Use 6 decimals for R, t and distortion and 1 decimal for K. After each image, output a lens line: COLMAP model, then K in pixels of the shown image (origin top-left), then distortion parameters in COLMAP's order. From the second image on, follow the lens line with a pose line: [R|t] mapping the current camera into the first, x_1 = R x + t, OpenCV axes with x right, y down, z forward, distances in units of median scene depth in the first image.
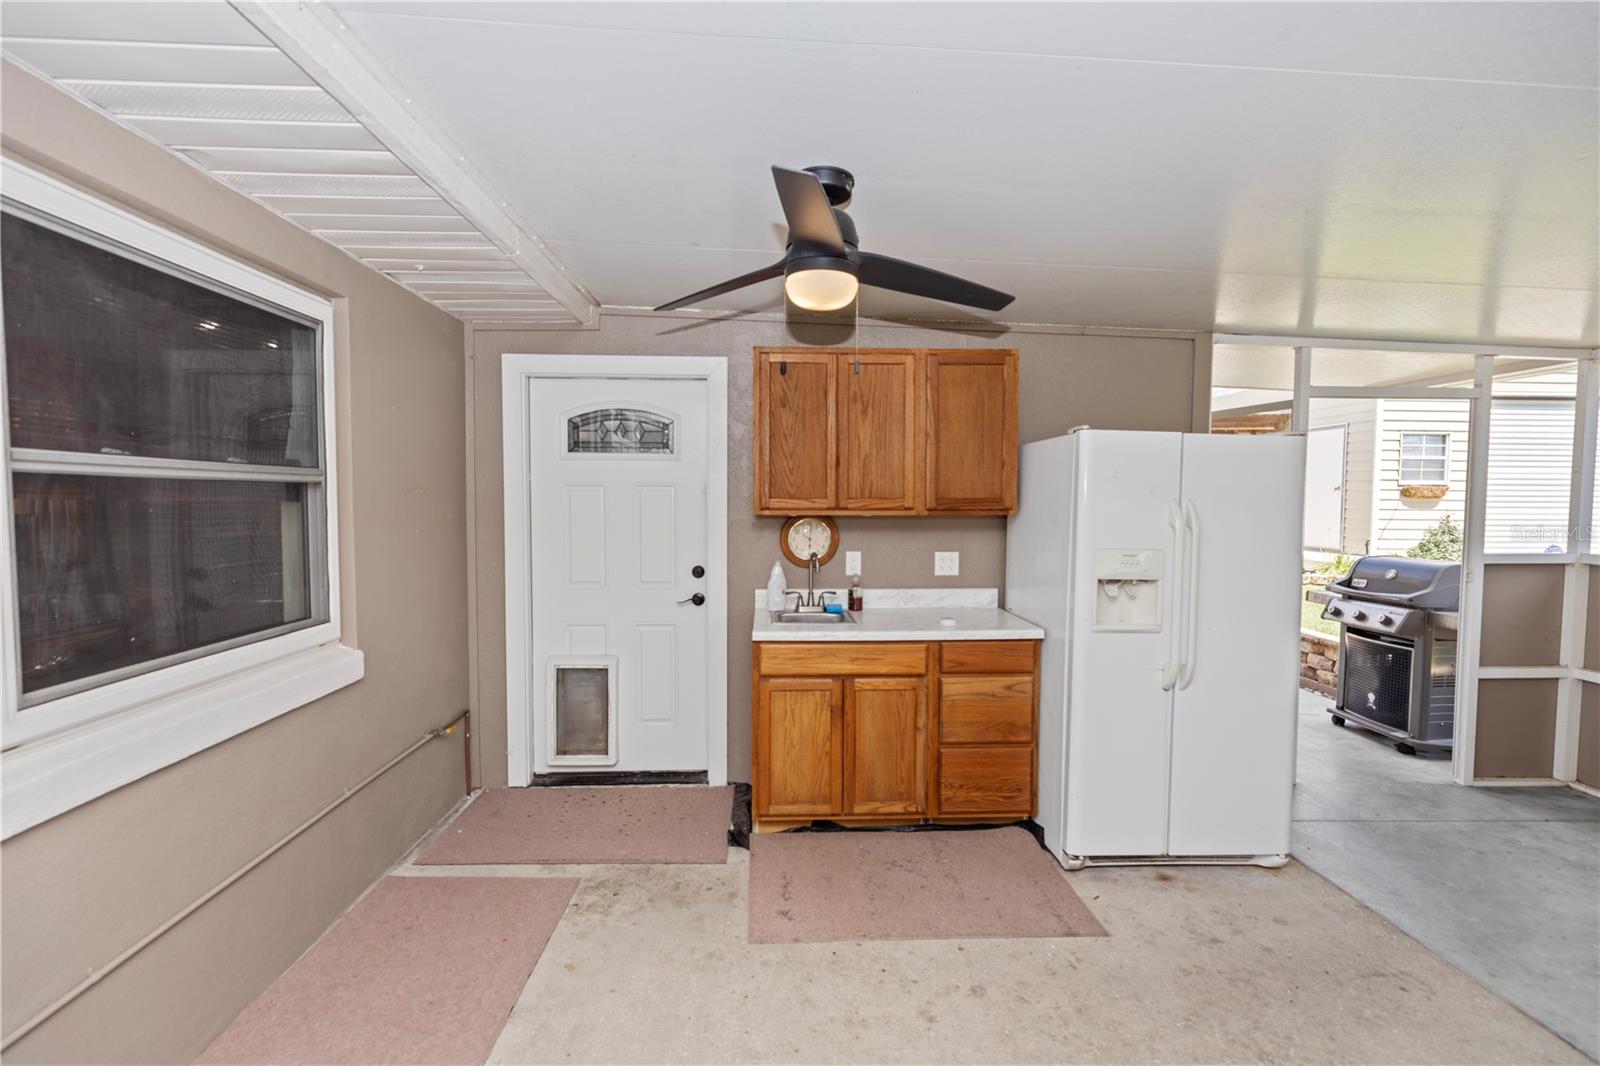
lens RADIAL K [[709.6, 0, 803.5], [0, 709.6, 528.6], [0, 0, 1]] dist [0.004410, -0.000309]
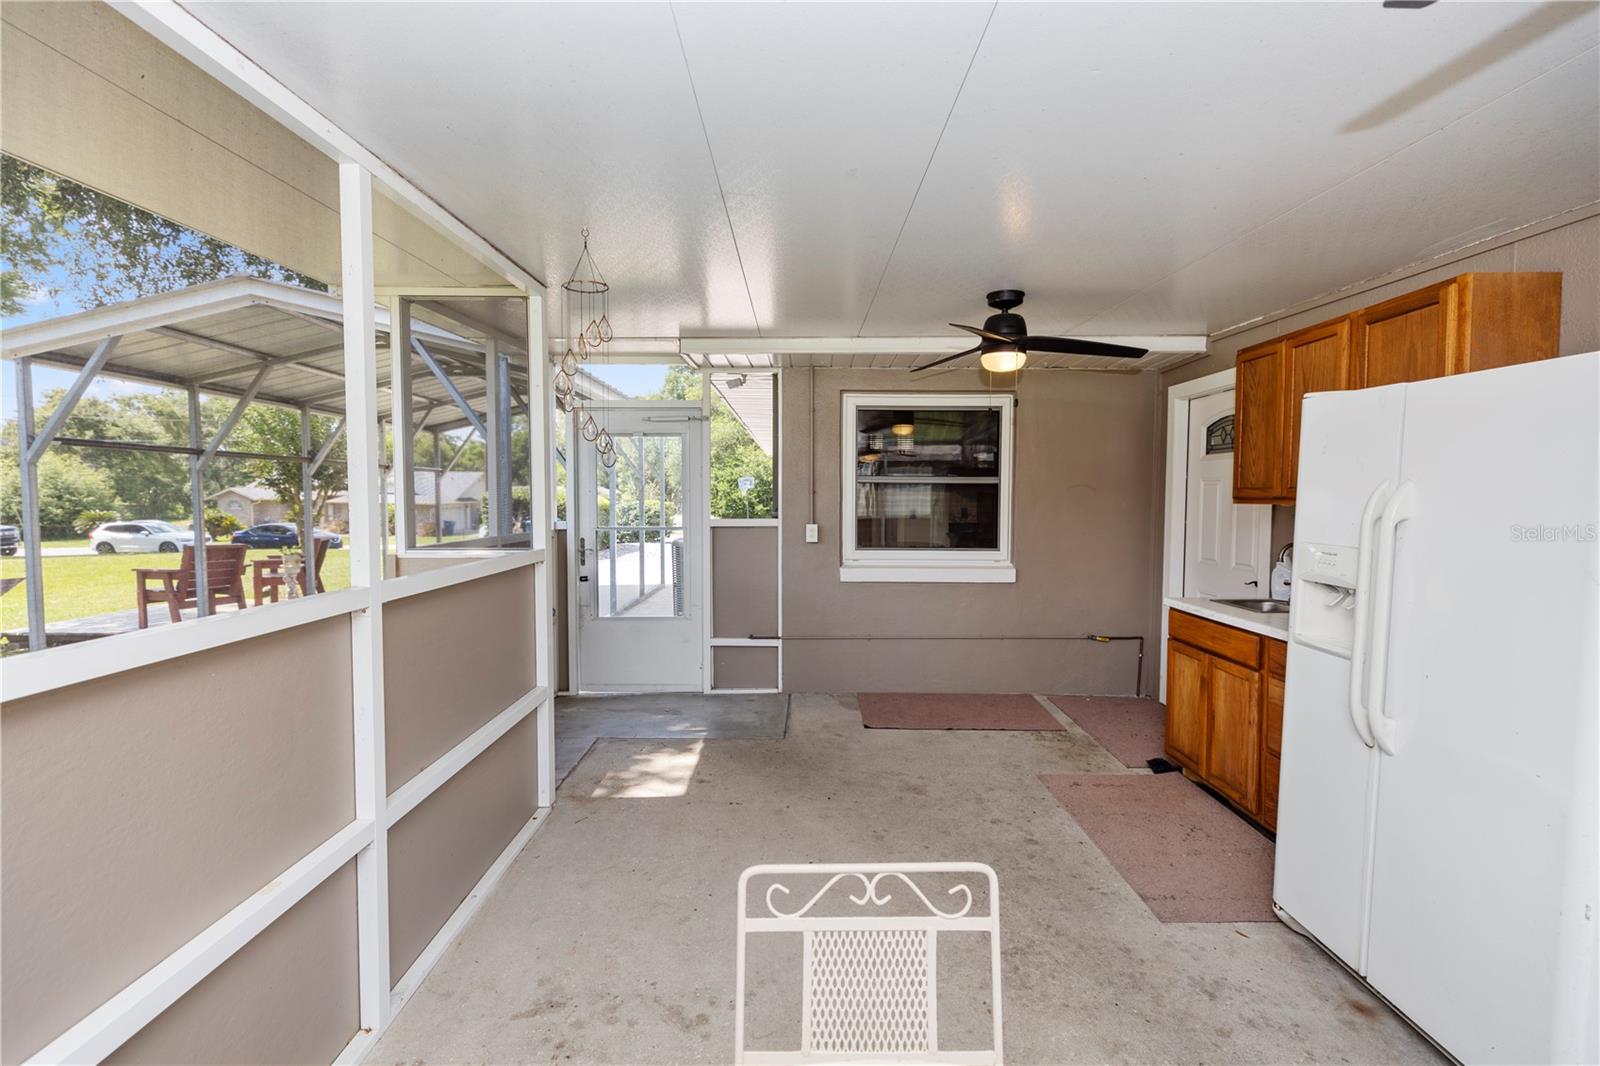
lens RADIAL K [[709.6, 0, 803.6], [0, 709.6, 534.2], [0, 0, 1]] dist [0.004410, -0.000309]
pose [[-0.042638, 0.048539, -0.997911, 1.367229], [-0.049555, 0.997487, 0.050636, 0.006489], [0.997861, 0.051611, -0.040126, 0.494604]]
